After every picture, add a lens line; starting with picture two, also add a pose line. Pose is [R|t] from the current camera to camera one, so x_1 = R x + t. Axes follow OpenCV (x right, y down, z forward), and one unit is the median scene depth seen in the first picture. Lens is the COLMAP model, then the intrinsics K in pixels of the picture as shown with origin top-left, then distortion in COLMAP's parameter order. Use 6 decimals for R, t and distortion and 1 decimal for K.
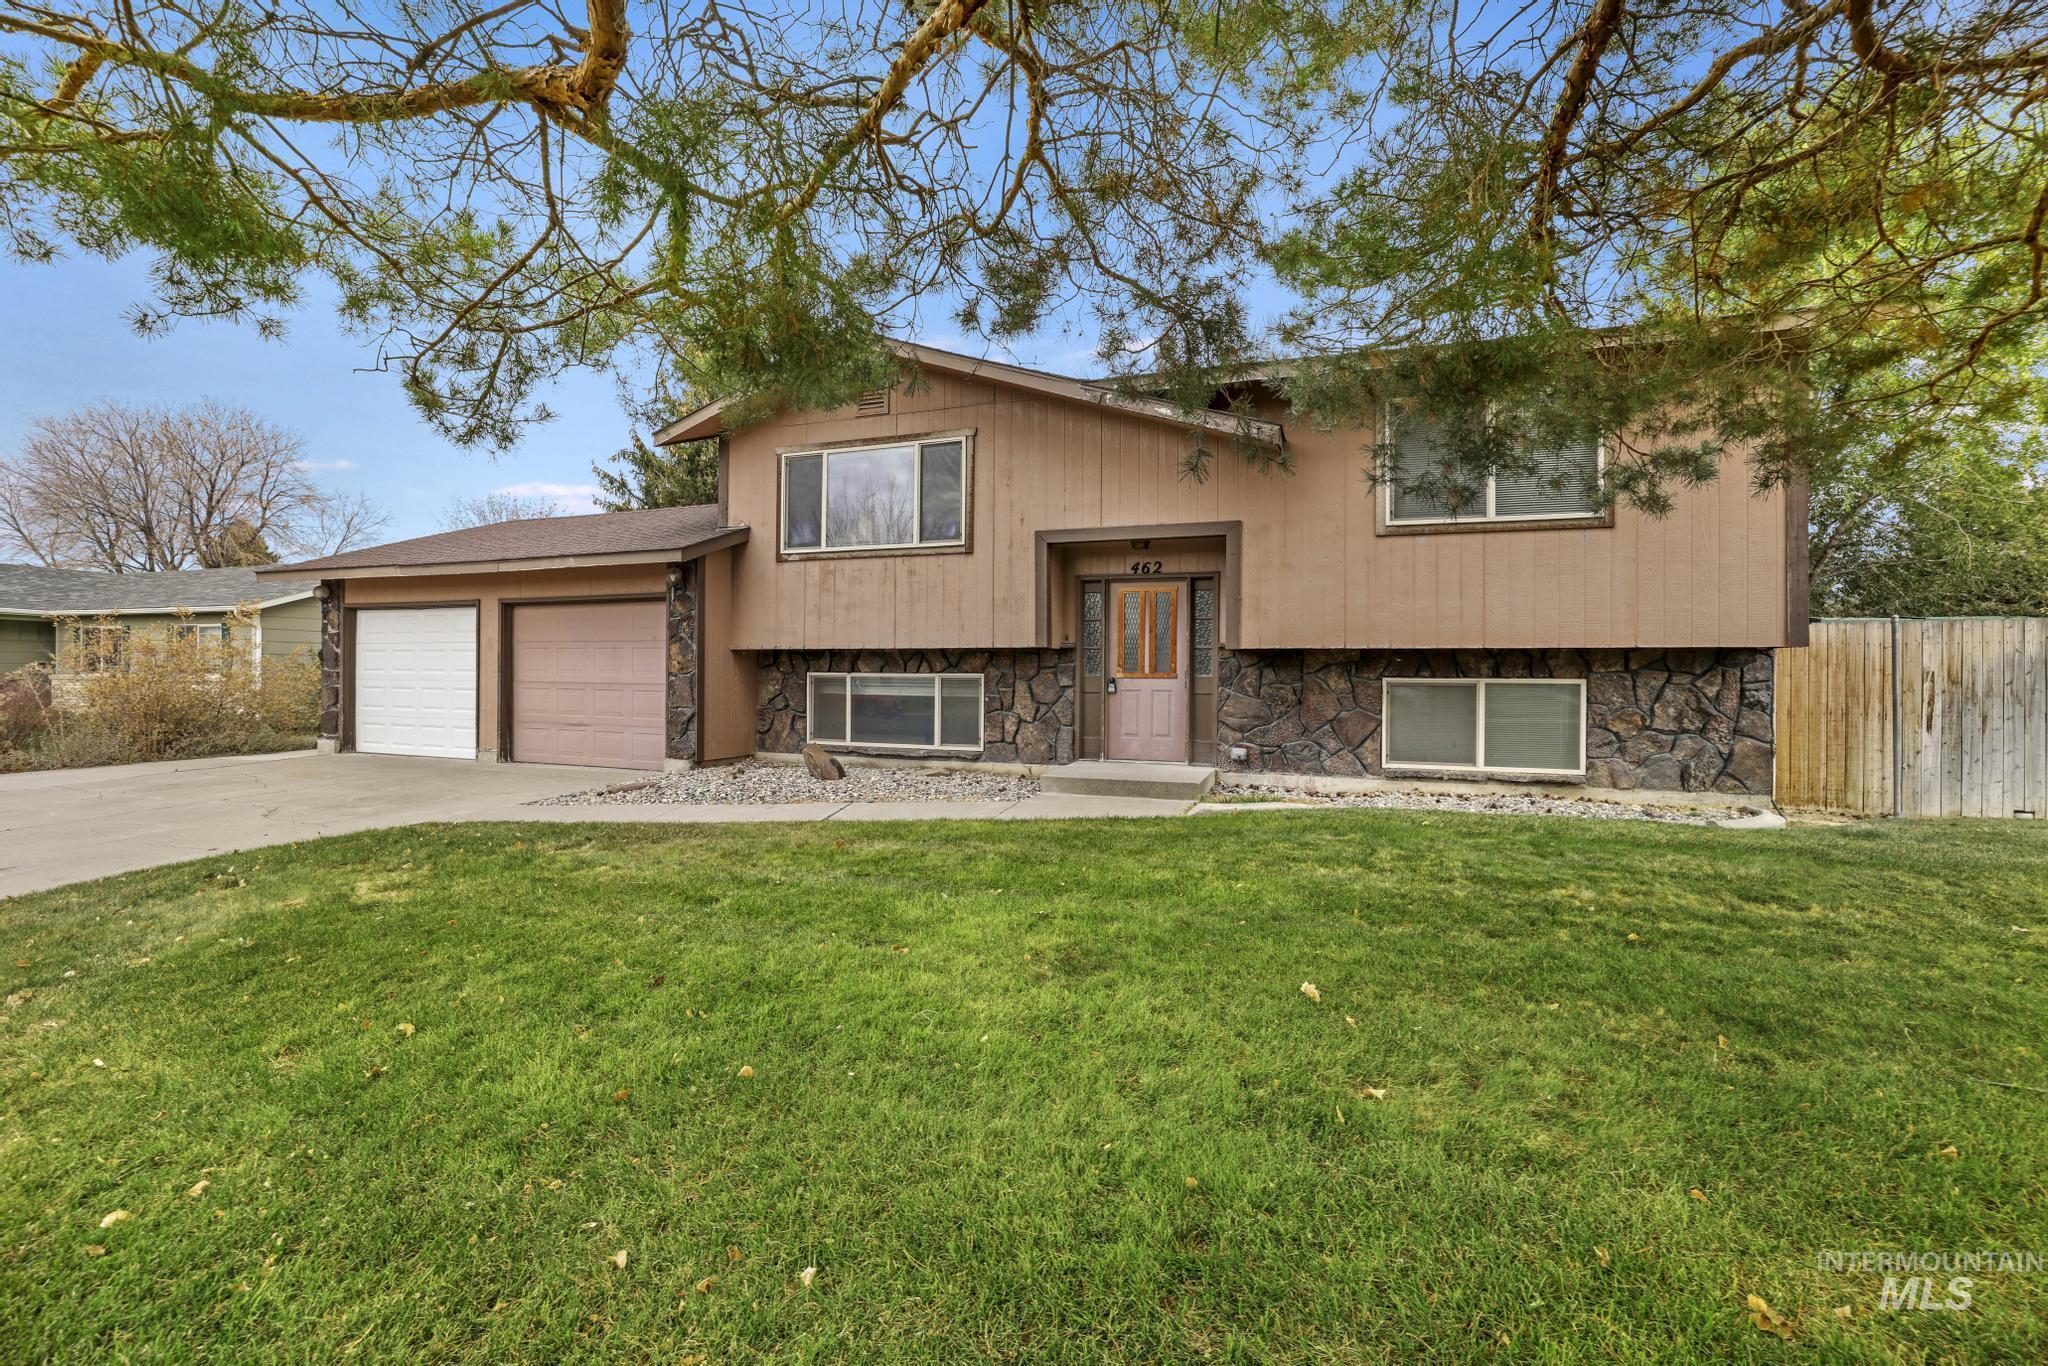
lens RADIAL K [[895.7, 0, 1024.0], [0, 895.7, 683.0], [0, 0, 1]] dist [-0.019184, 0.000318]
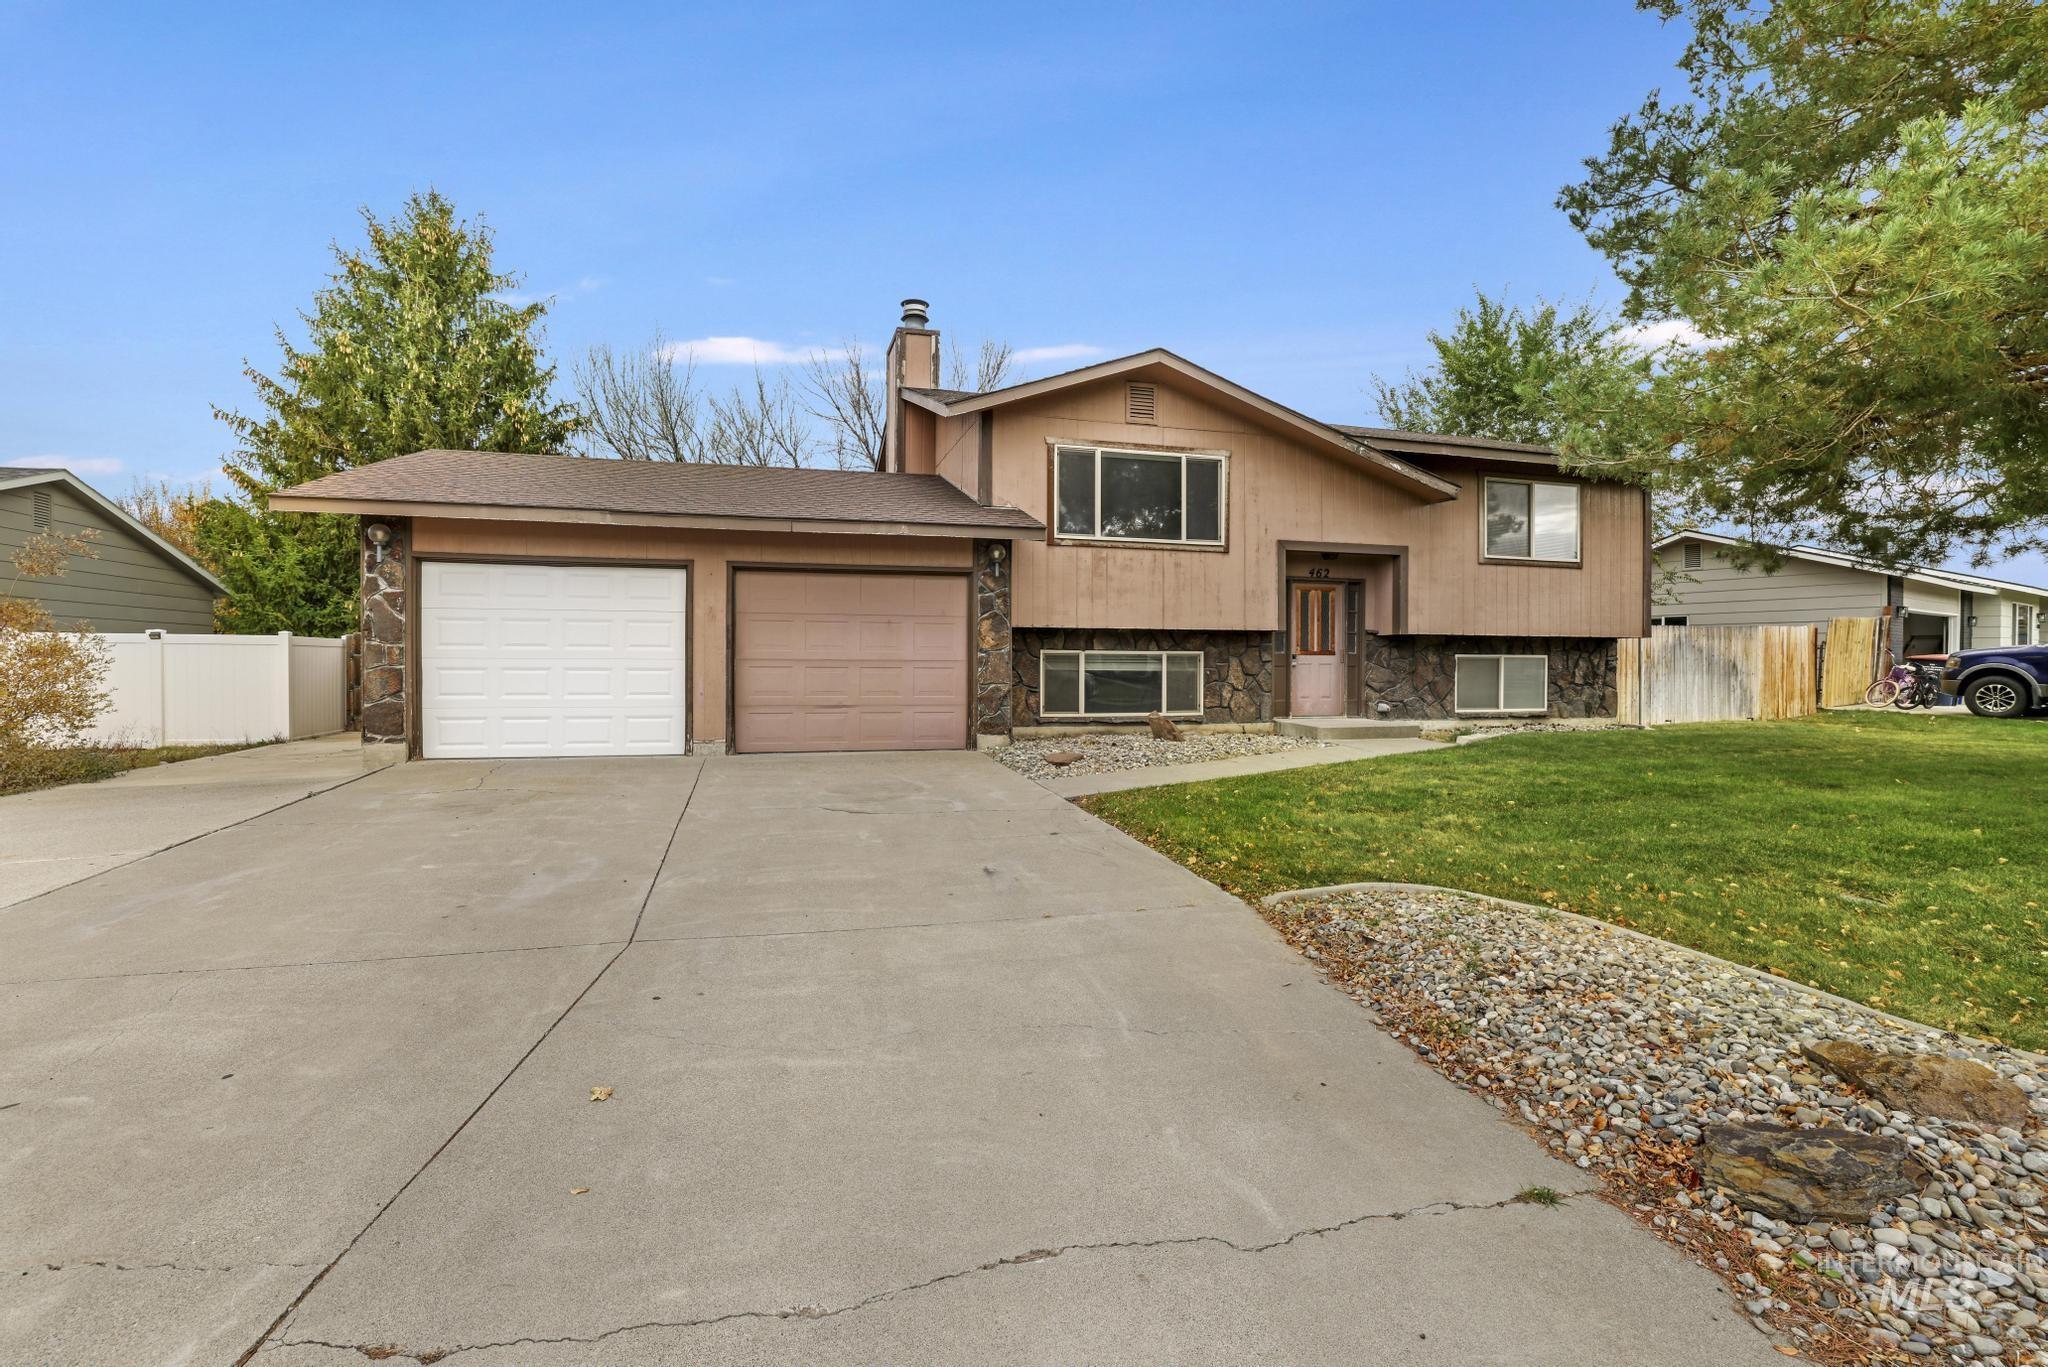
lens RADIAL K [[878.9, 0, 1024.0], [0, 878.9, 683.5], [0, 0, 1]] dist [-0.019822, 0.000134]
pose [[0.813340, -0.016354, 0.581559, -0.961277], [0.008488, 0.999832, 0.016245, 0.011863], [-0.581727, -0.008276, 0.813342, 0.179010]]
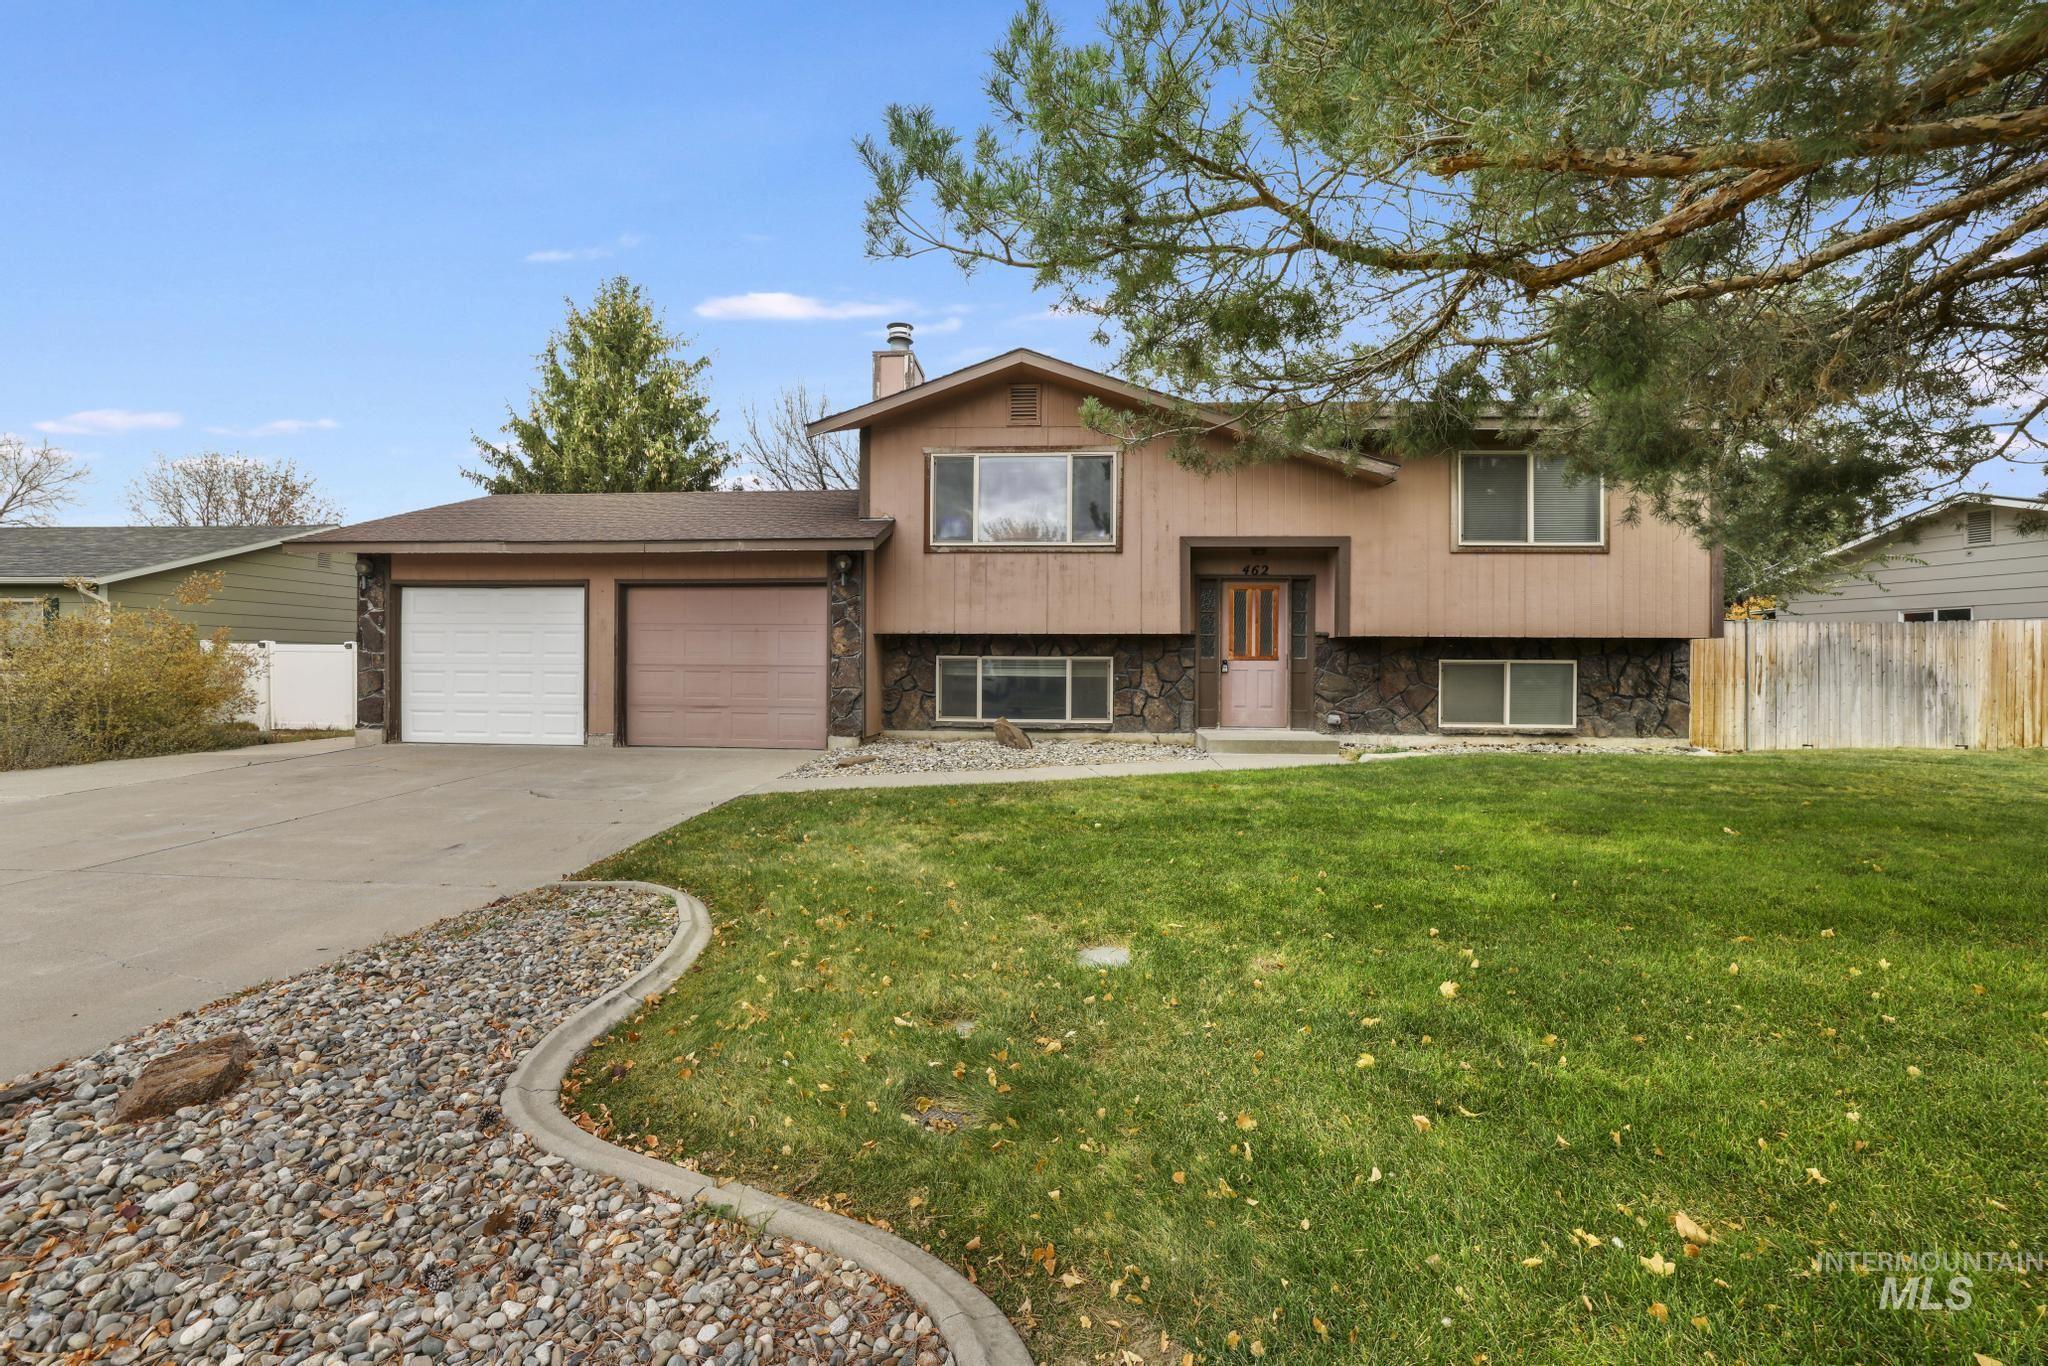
lens RADIAL K [[878.9, 0, 1024.0], [0, 878.9, 683.0], [0, 0, 1]] dist [-0.019822, 0.000134]
pose [[0.957635, -0.005493, 0.287932, -0.496567], [0.003267, 0.999961, 0.008212, 0.014381], [-0.287966, -0.006924, 0.957616, -0.057977]]
